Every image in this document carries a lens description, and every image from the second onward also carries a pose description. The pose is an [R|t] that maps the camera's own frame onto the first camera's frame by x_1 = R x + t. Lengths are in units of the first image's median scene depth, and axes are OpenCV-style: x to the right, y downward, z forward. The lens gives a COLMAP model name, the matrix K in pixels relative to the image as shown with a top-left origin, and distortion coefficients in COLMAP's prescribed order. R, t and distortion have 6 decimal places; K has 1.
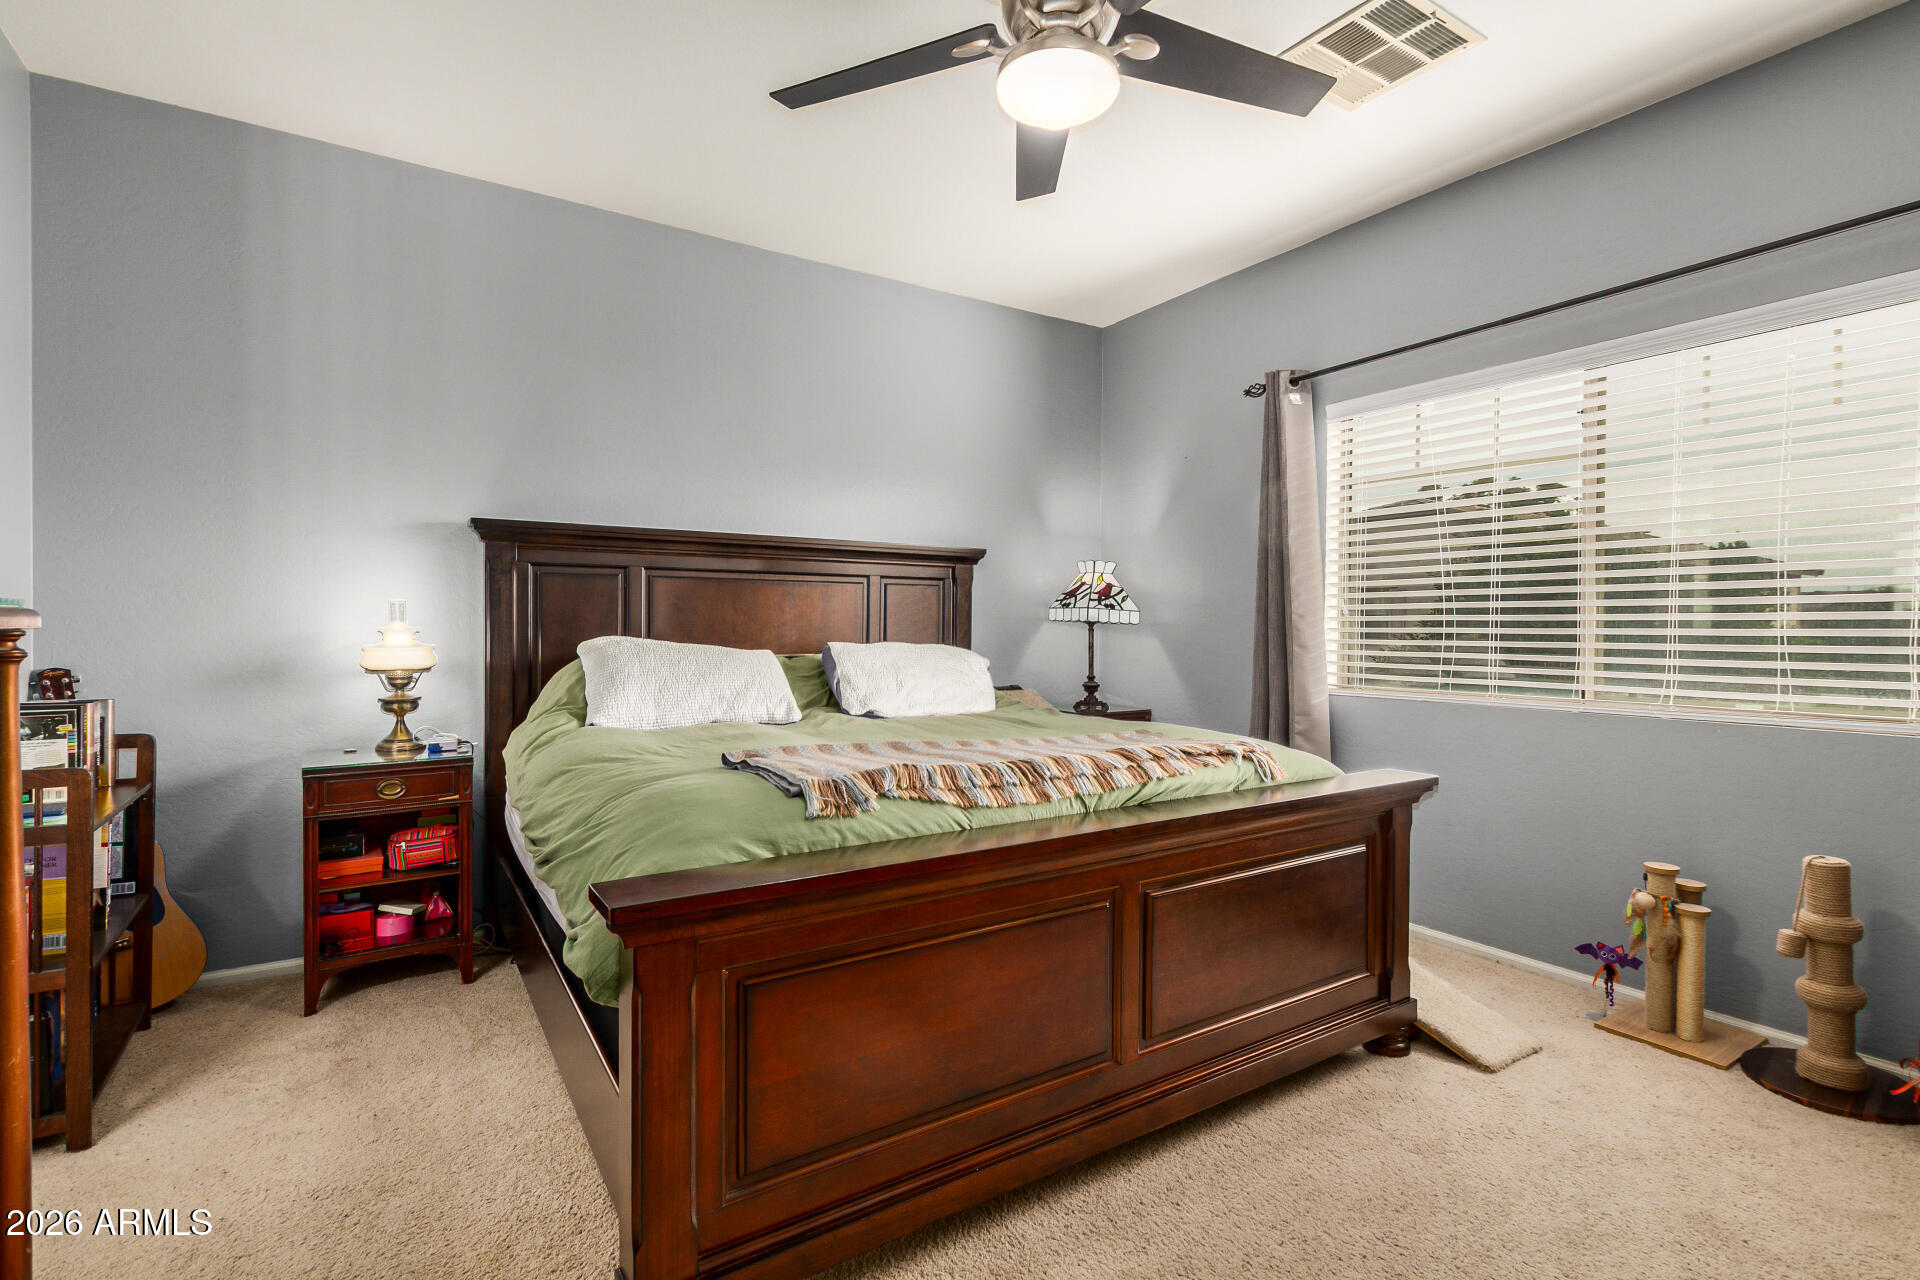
lens RADIAL K [[900.6, 0, 960.2], [0, 900.6, 629.3], [0, 0, 1]] dist [0.000652, 0.000038]
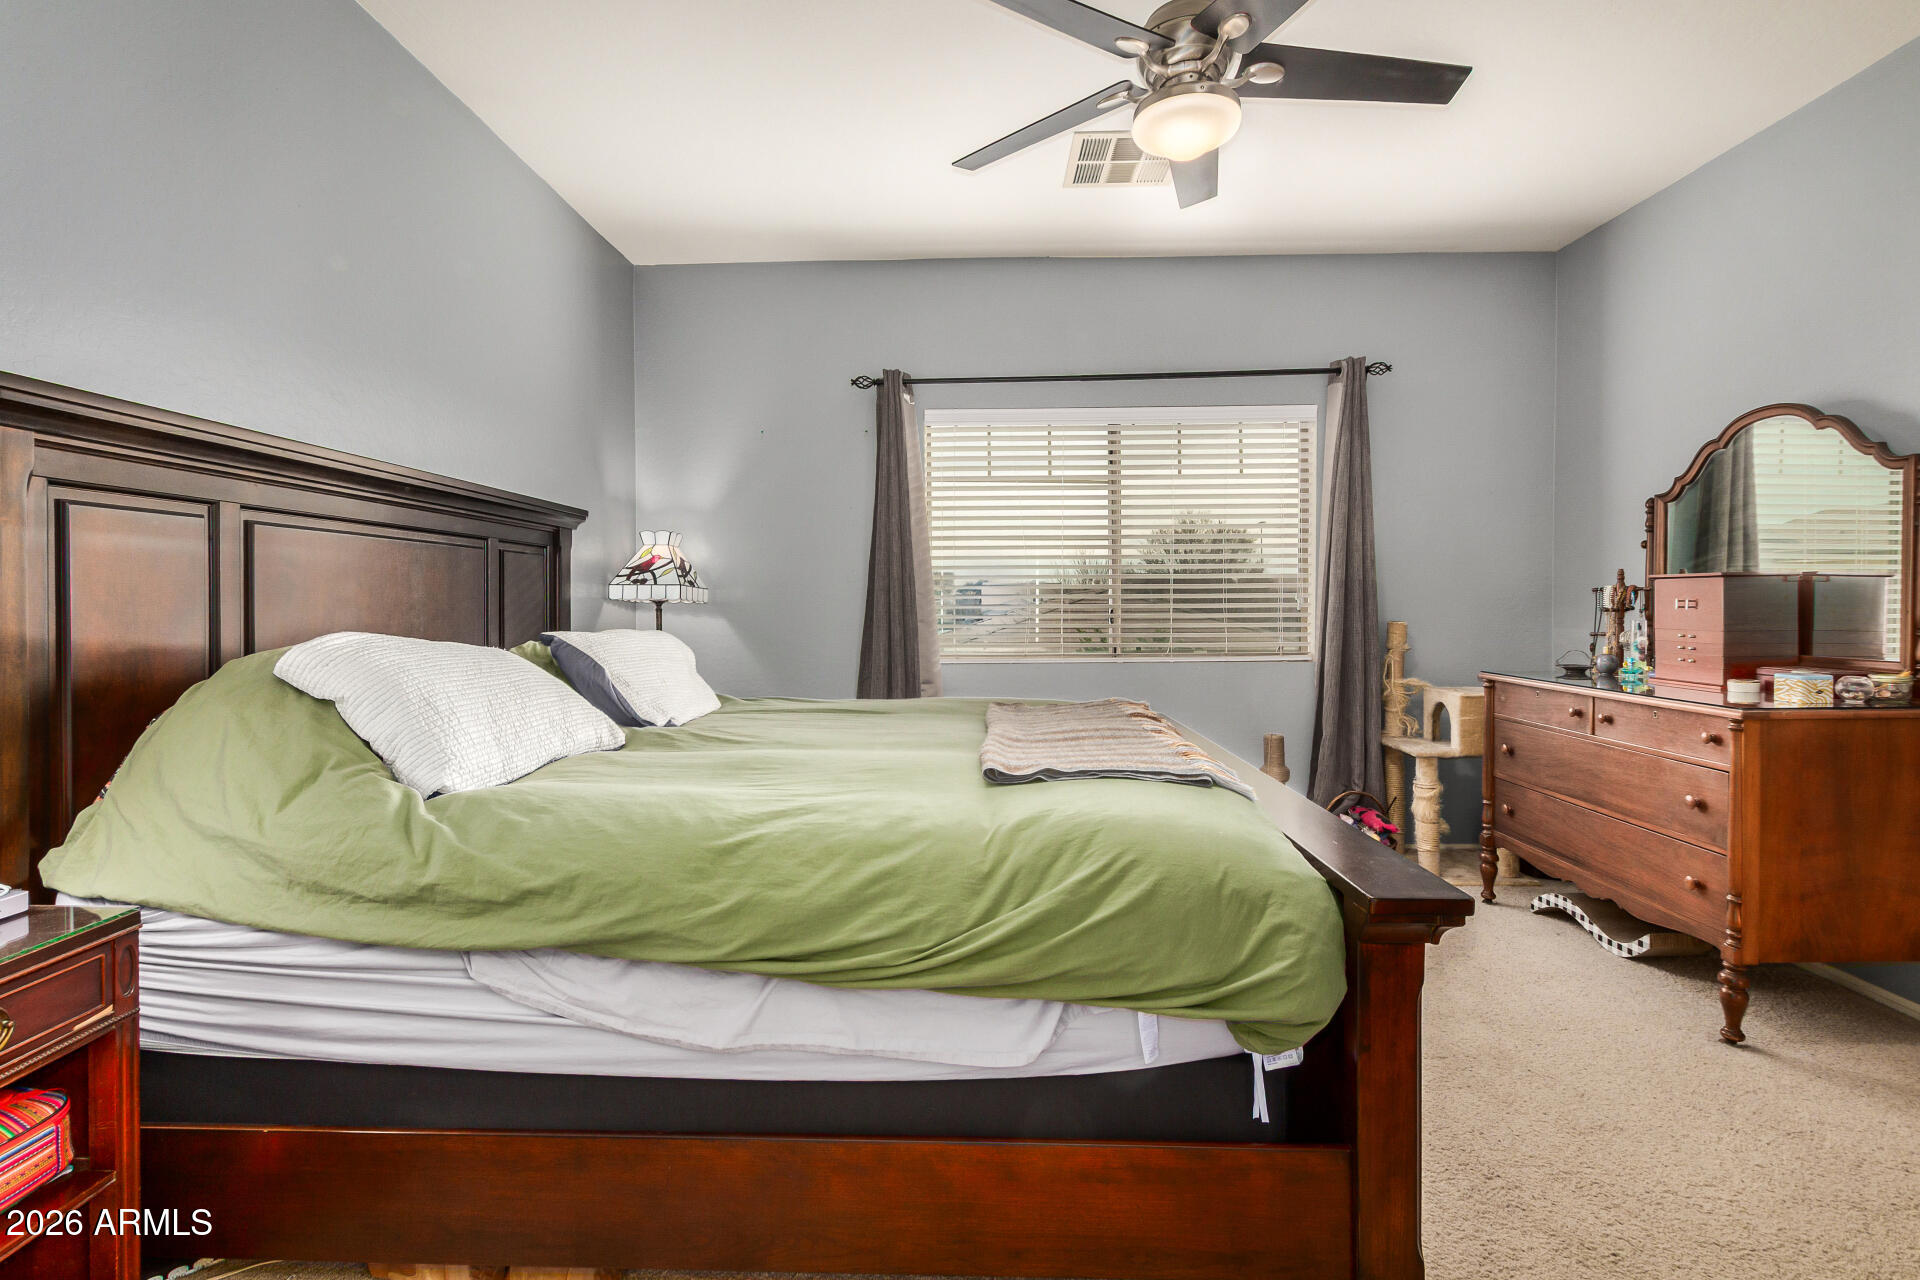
lens RADIAL K [[900.6, 0, 960.2], [0, 900.6, 629.3], [0, 0, 1]] dist [0.000652, 0.000038]
pose [[0.568745, -0.030541, 0.821947, -0.424150], [0.007759, 0.999465, 0.031768, -0.006127], [-0.822477, -0.011691, 0.568678, 0.260555]]
